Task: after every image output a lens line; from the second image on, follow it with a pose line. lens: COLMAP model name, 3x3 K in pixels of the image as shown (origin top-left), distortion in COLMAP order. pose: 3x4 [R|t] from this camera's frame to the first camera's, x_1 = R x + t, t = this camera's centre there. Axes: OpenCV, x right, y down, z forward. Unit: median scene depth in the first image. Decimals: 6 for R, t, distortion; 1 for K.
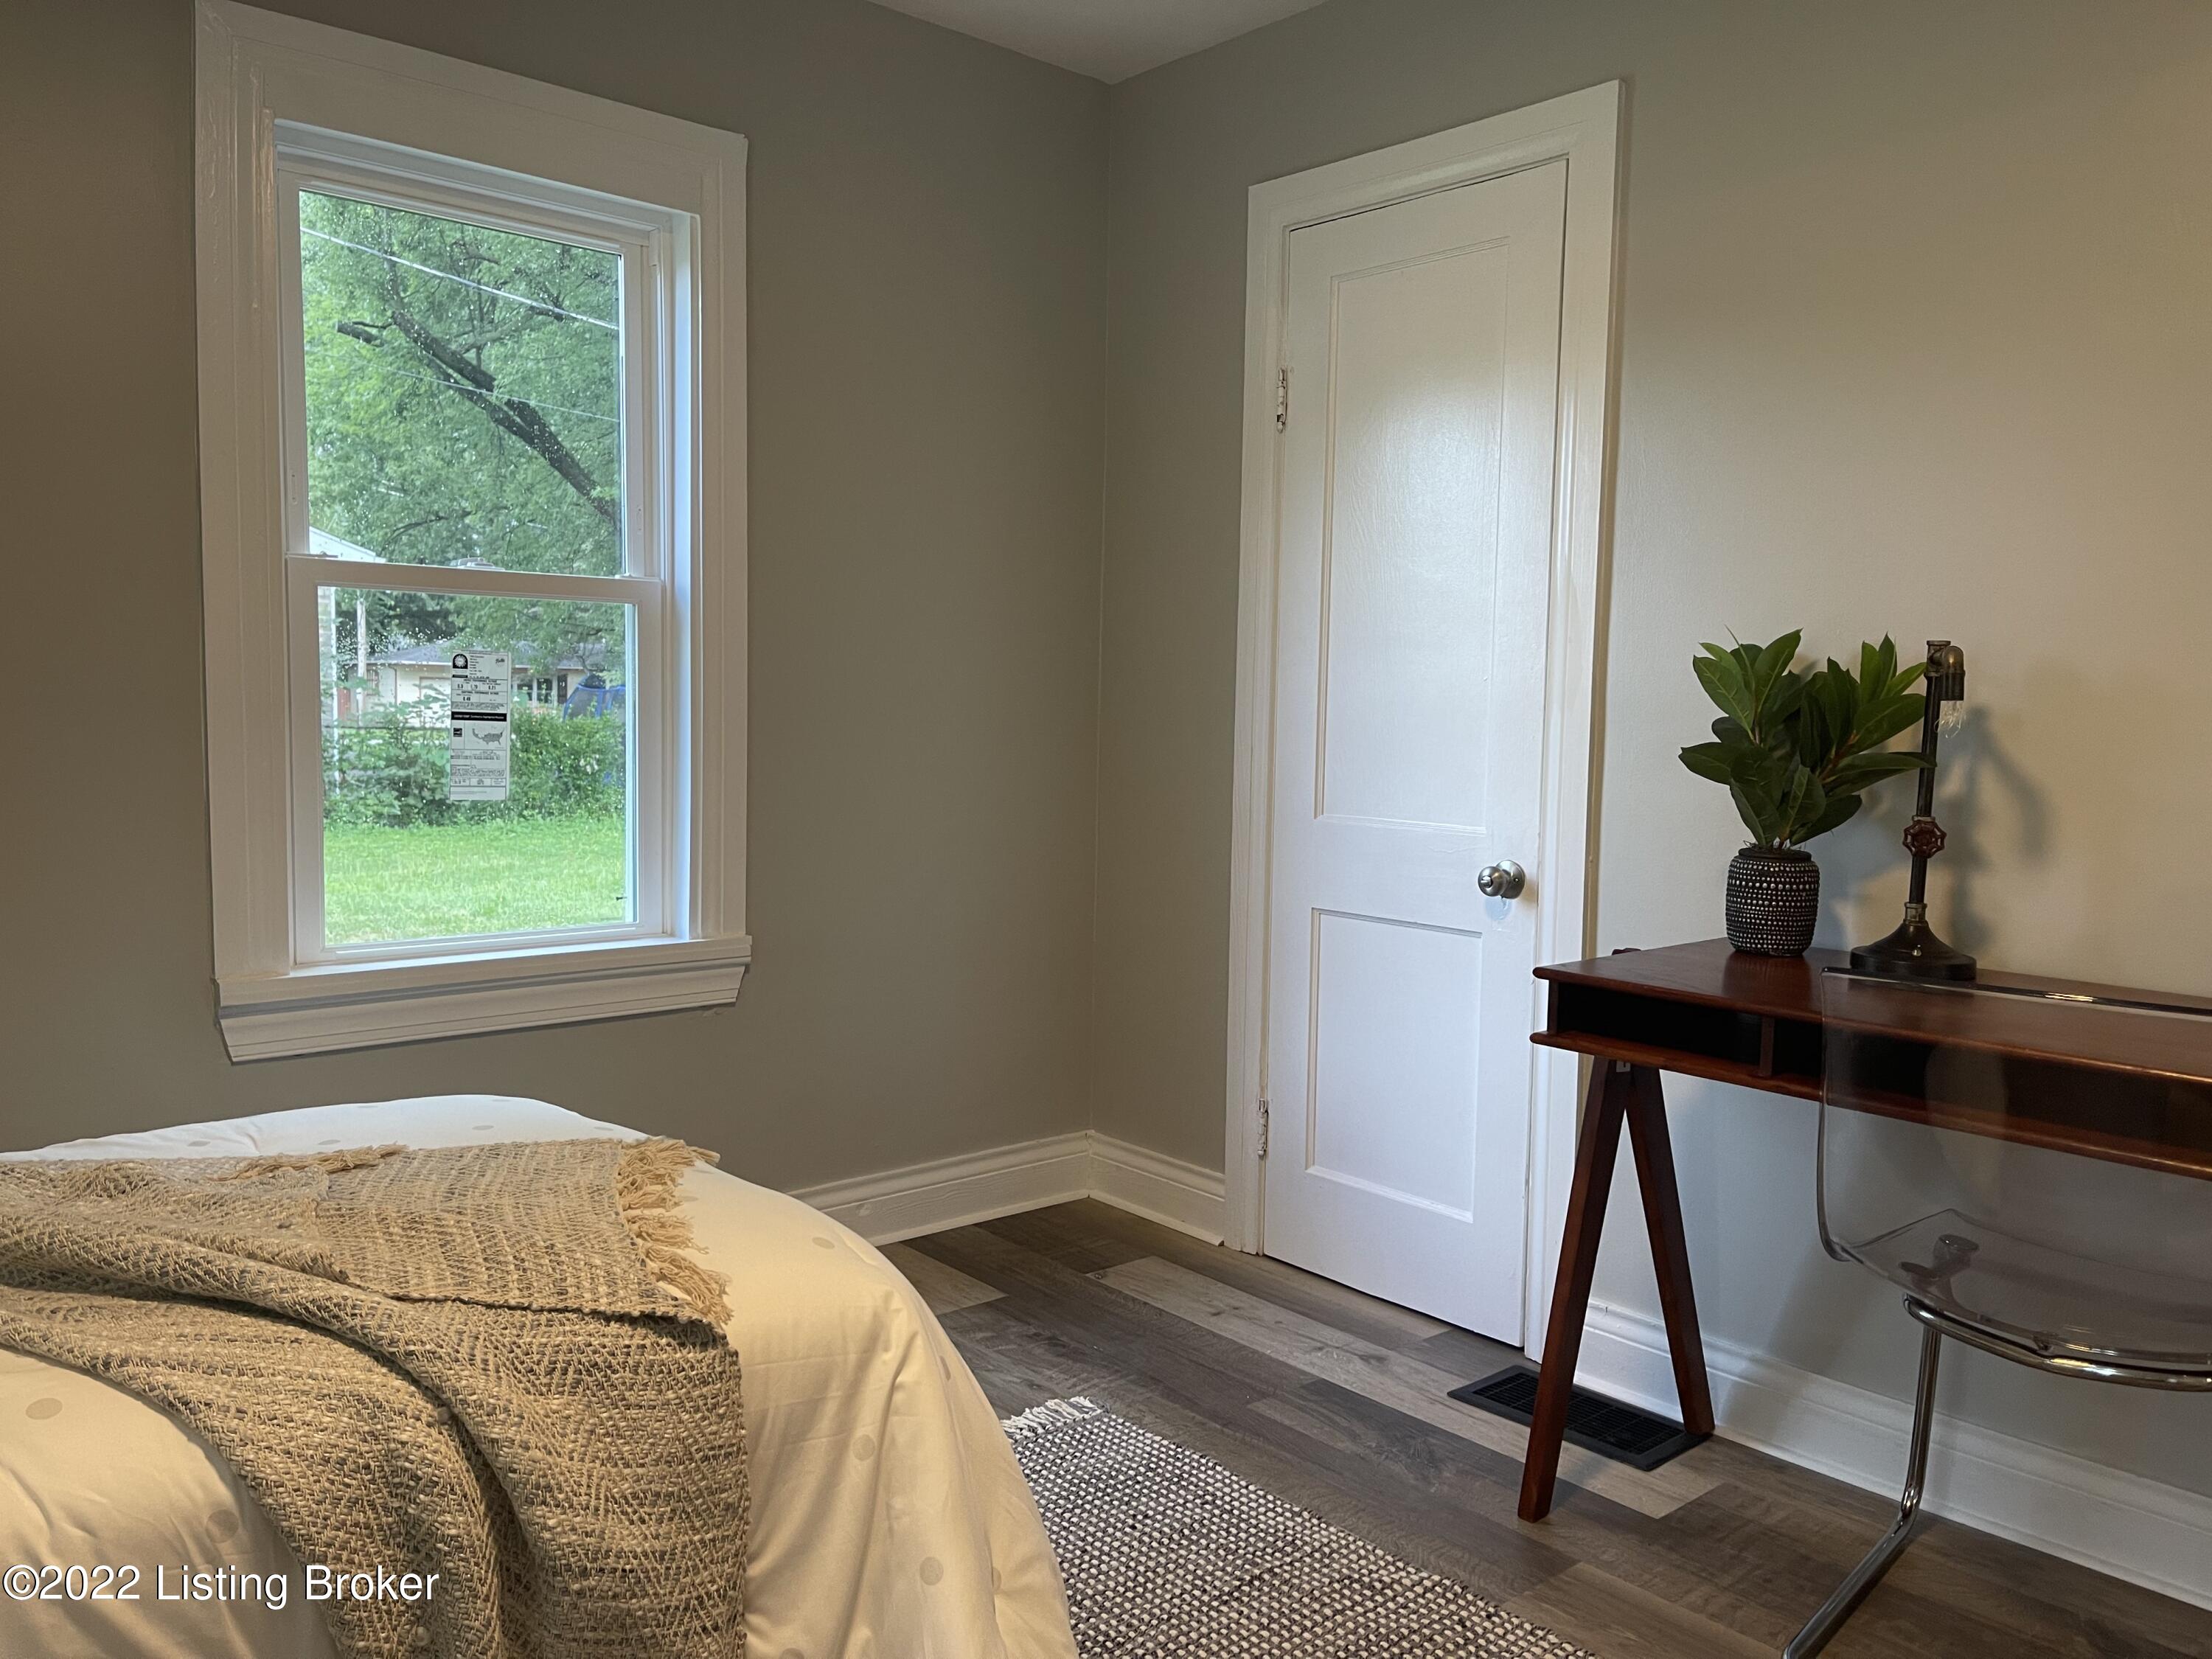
lens RADIAL K [[1686.7, 0, 1109.0], [0, 1686.7, 833.3], [0, 0, 1]] dist [0.072889, -0.096413]
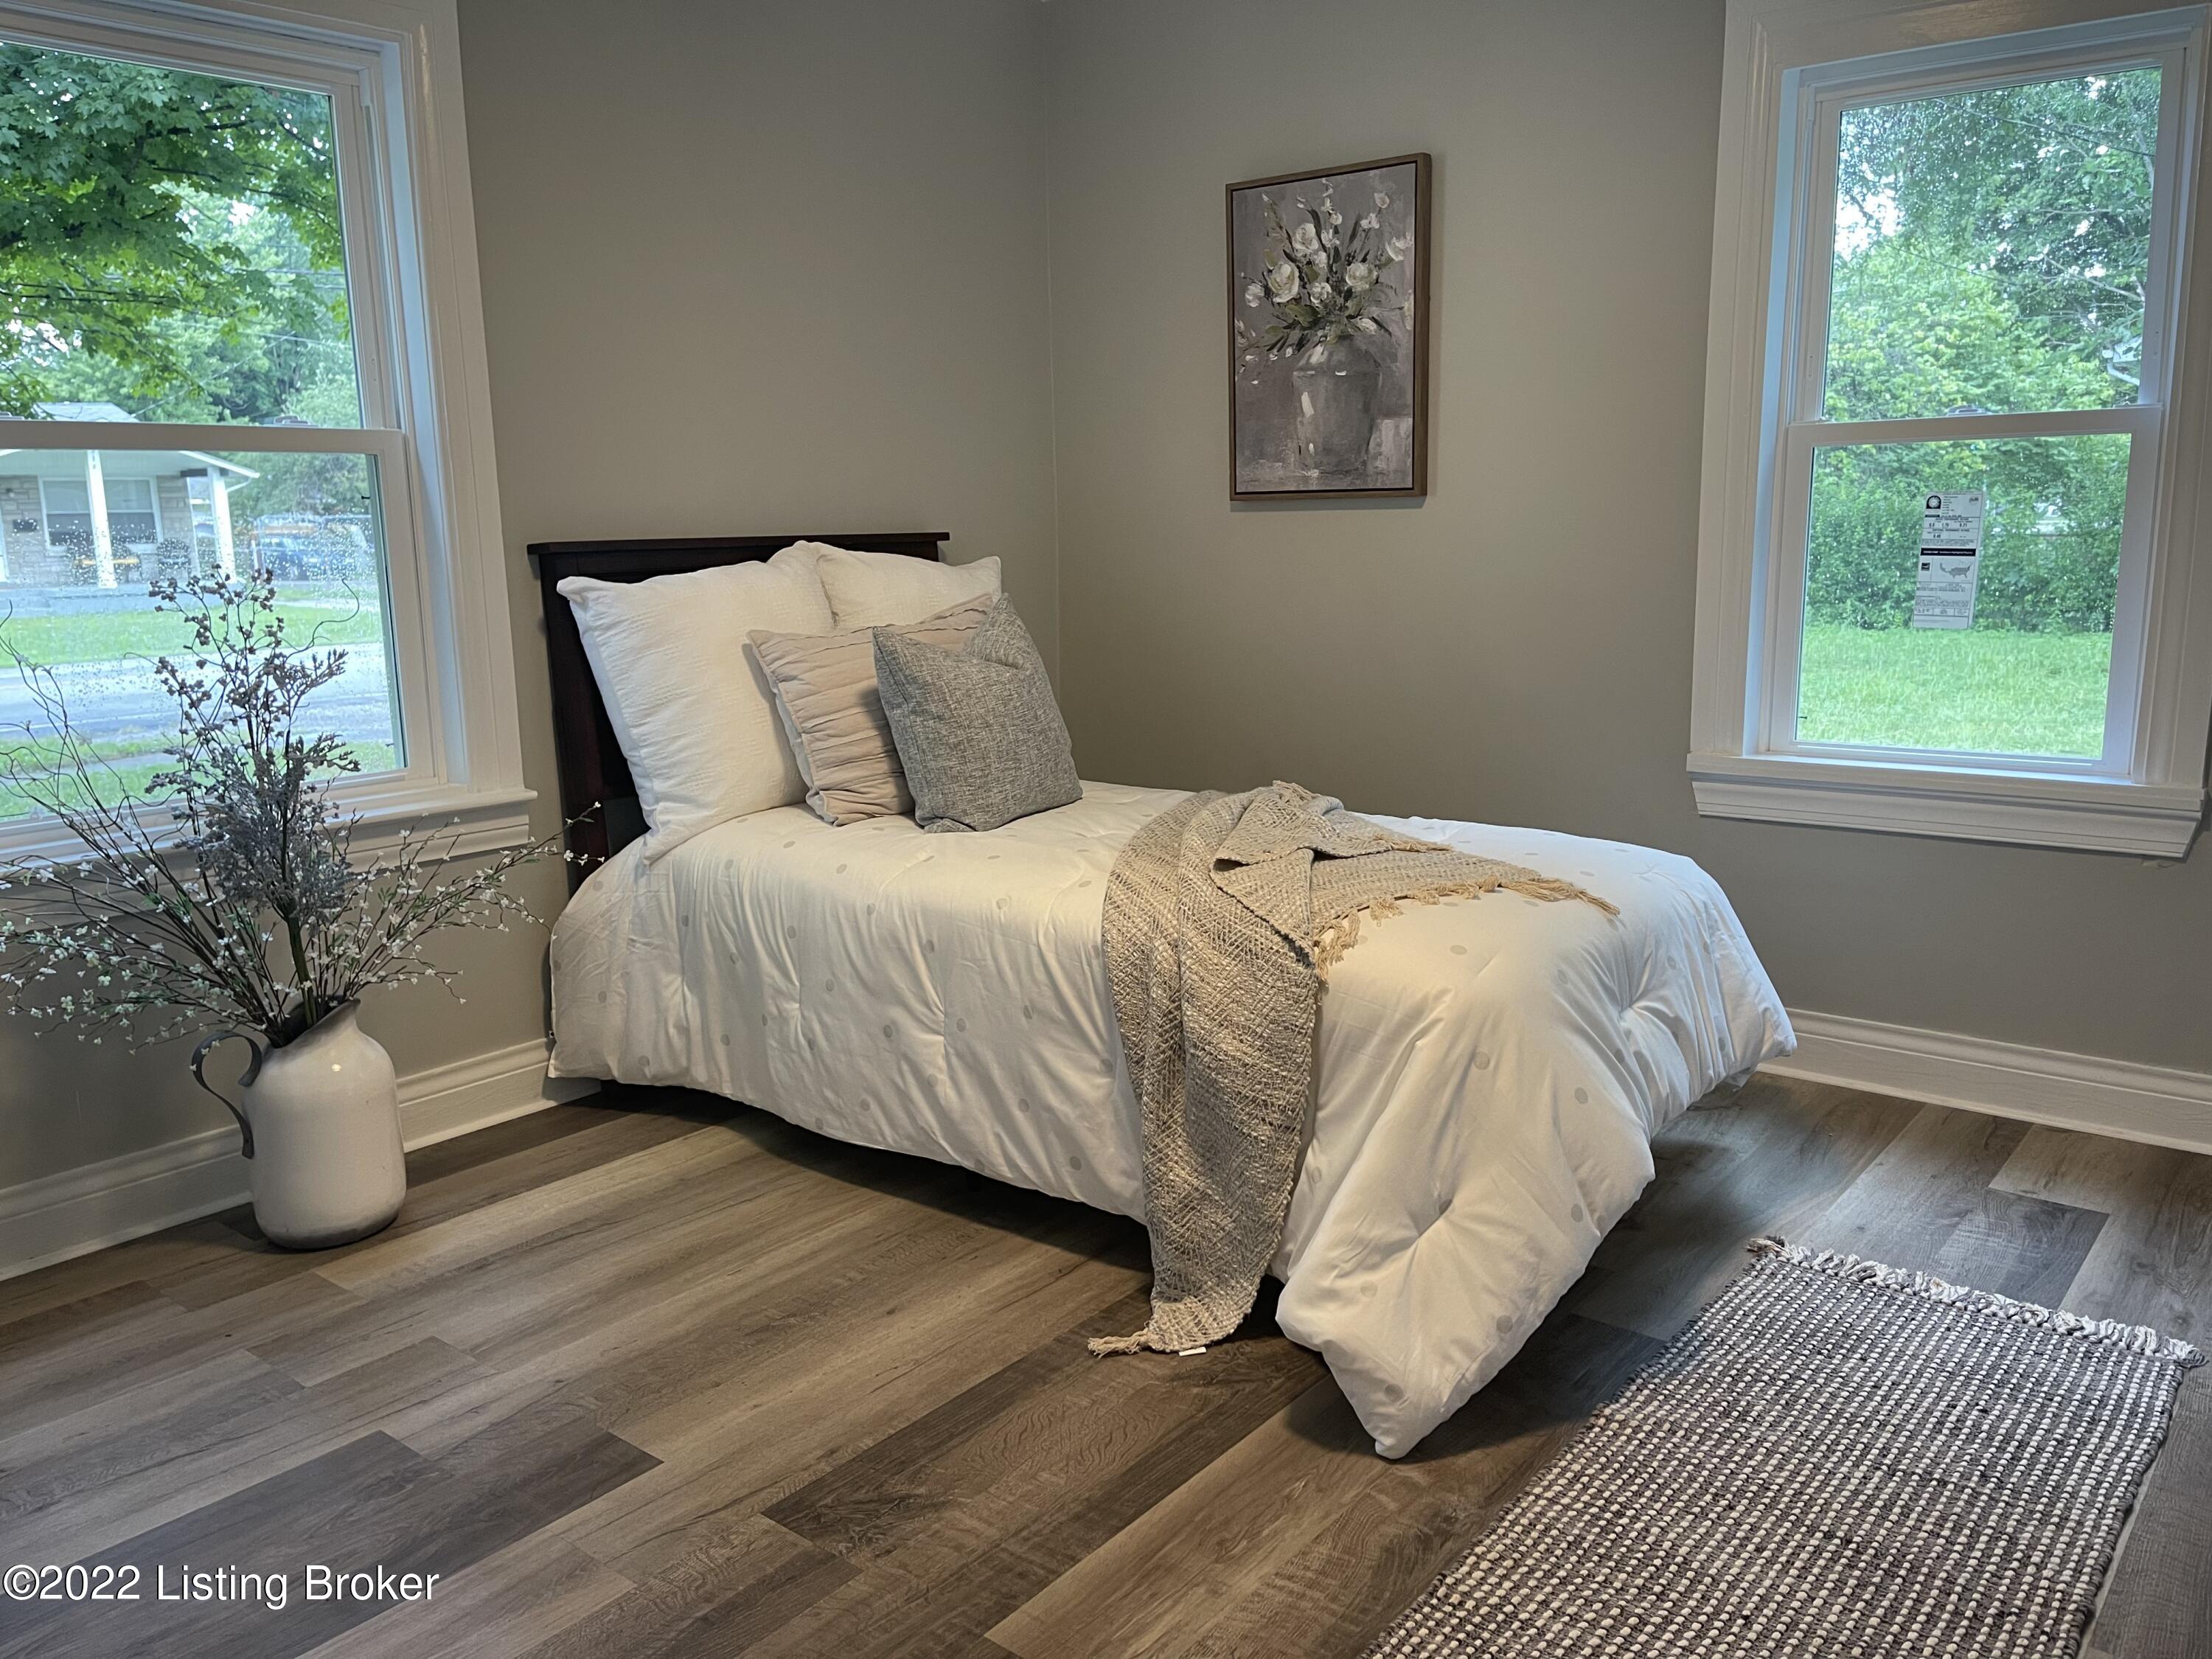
lens RADIAL K [[1705.6, 0, 1128.3], [0, 1705.6, 848.9], [0, 0, 1]] dist [0.065872, -0.088955]
pose [[0.176070, 0.167760, -0.969977, 0.662365], [-0.054465, 0.985522, 0.160562, -0.029669], [0.982870, 0.024560, 0.182657, 0.277892]]
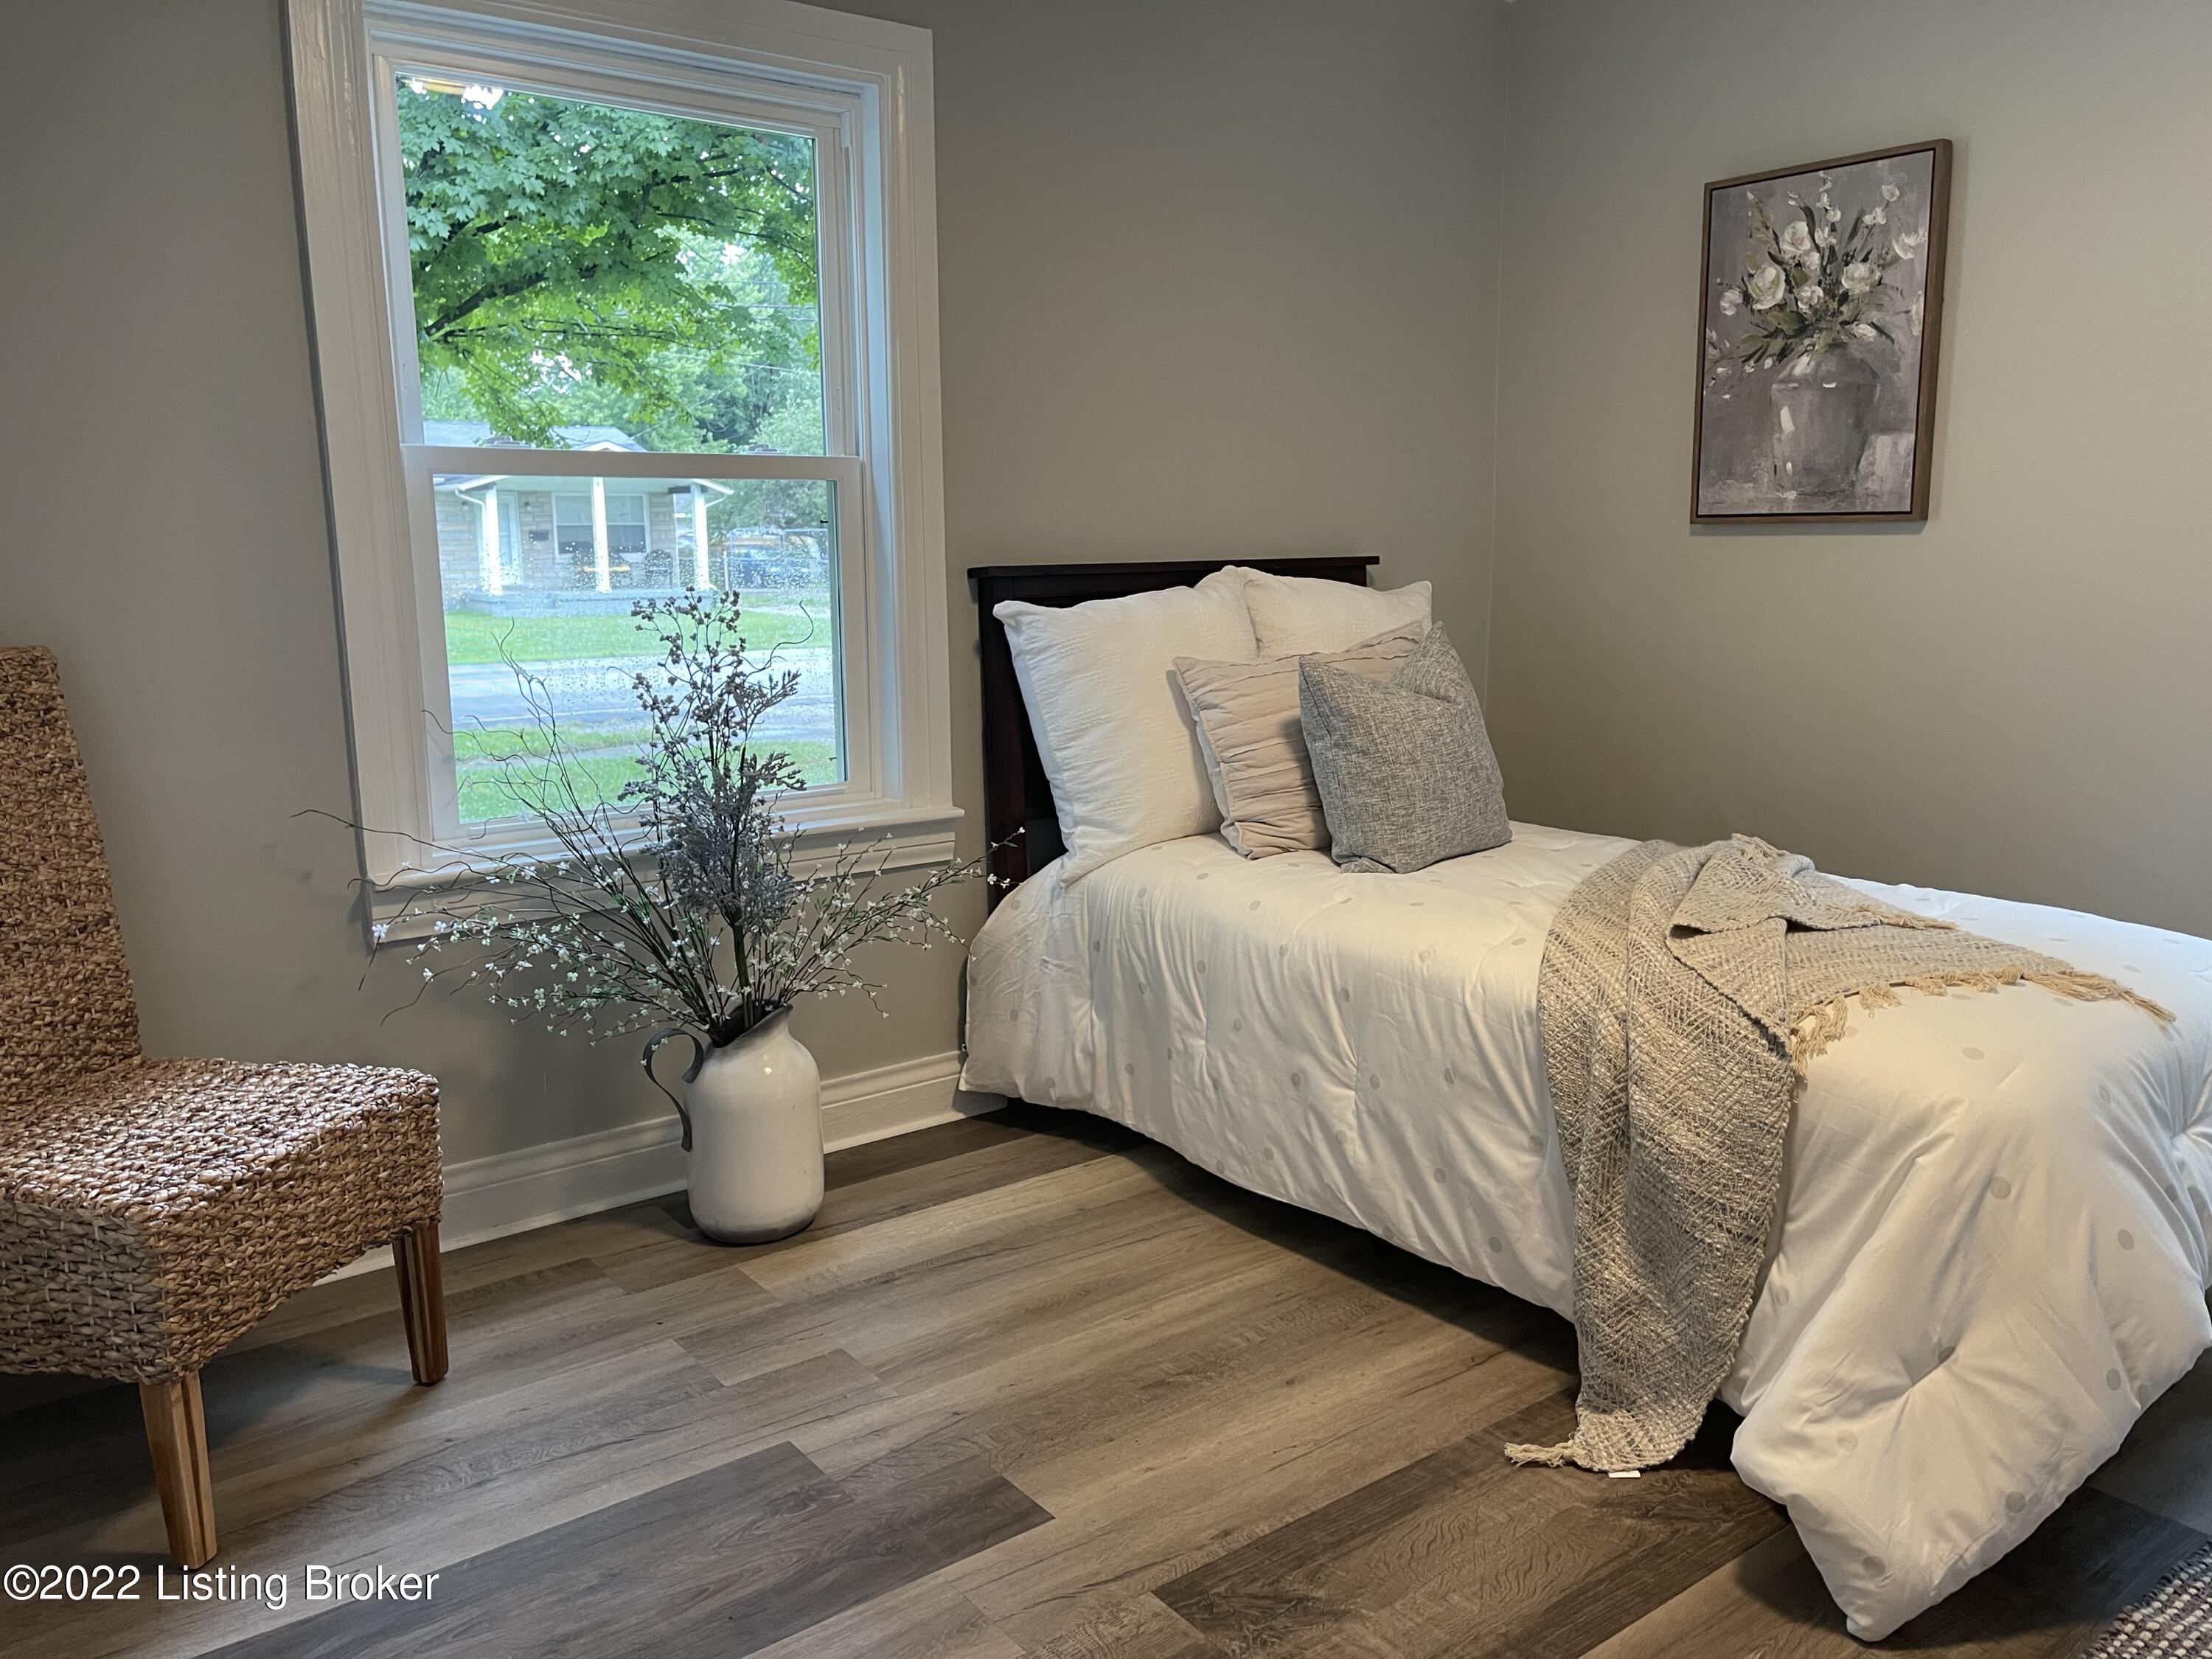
lens RADIAL K [[1686.7, 0, 1109.0], [0, 1686.7, 833.3], [0, 0, 1]] dist [0.072889, -0.096413]
pose [[-0.066829, 0.156533, -0.985409, 0.604782], [-0.066989, 0.984685, 0.160961, -0.037526], [0.995513, 0.076768, -0.055320, 0.262295]]
